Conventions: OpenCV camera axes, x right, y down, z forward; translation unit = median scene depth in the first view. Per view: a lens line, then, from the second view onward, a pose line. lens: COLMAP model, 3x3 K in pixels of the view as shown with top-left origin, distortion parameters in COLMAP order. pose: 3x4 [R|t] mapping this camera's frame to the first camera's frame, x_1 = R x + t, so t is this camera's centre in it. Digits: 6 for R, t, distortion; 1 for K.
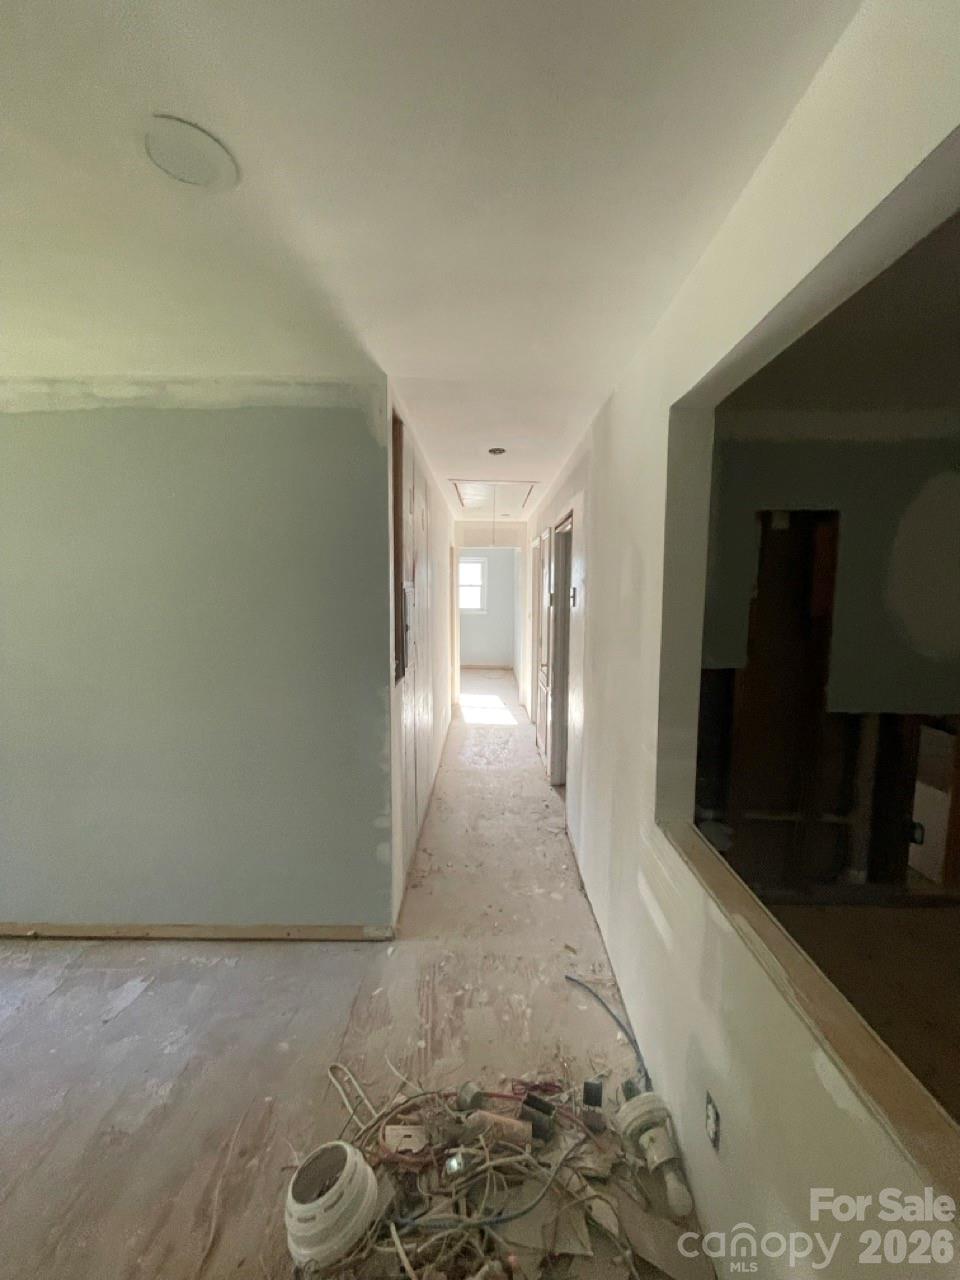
lens RADIAL K [[513.2, 0, 484.2], [0, 513.2, 641.2], [0, 0, 1]] dist [-0.003769, -0.000125]
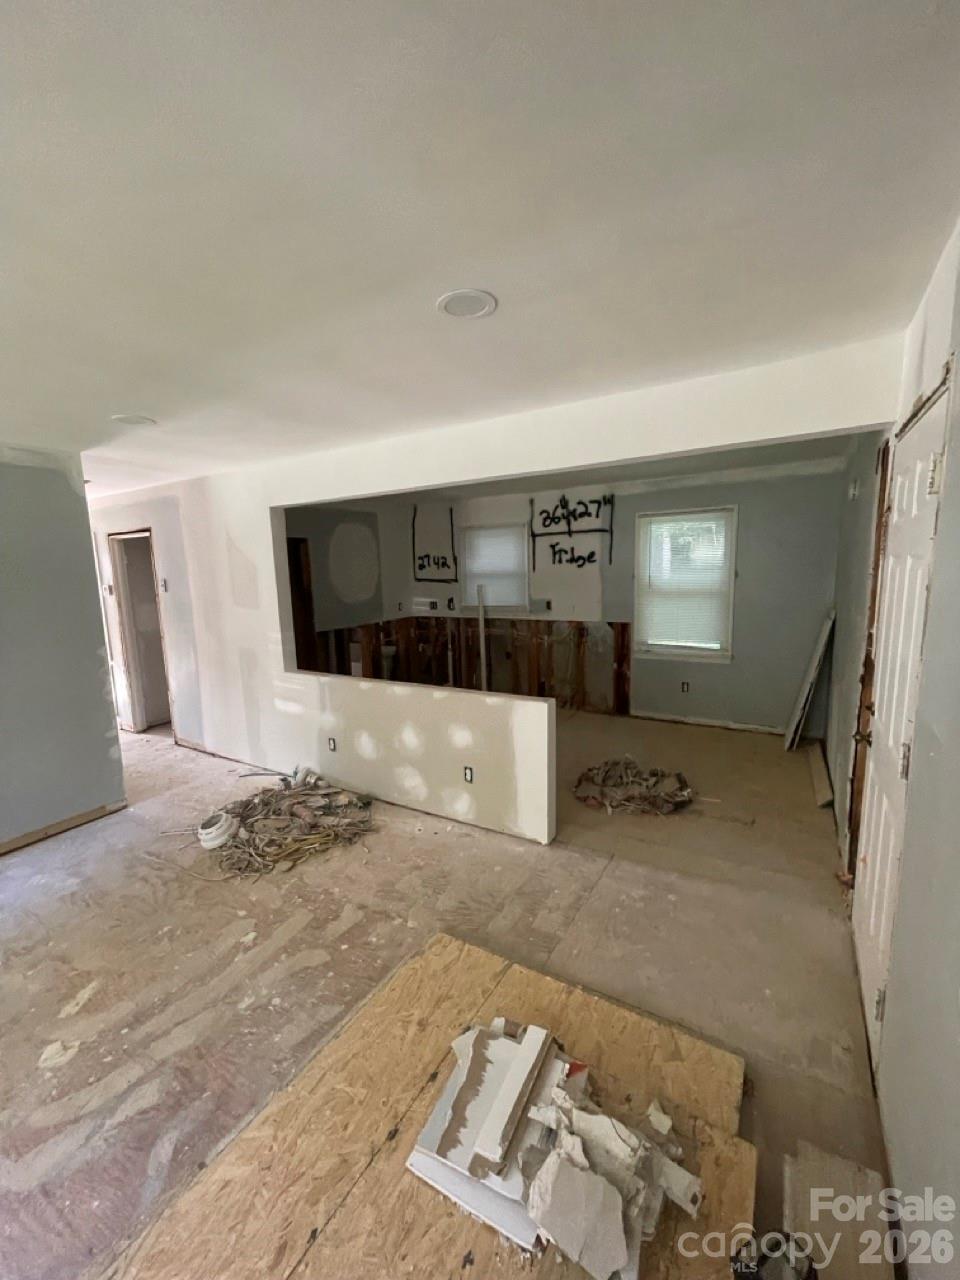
lens RADIAL K [[513.2, 0, 480.2], [0, 513.2, 642.0], [0, 0, 1]] dist [-0.003769, -0.000125]
pose [[0.513165, -0.147162, 0.845580, -0.901289], [0.119795, 0.987828, 0.099218, 0.054622], [-0.849889, 0.050381, 0.524548, -0.800602]]
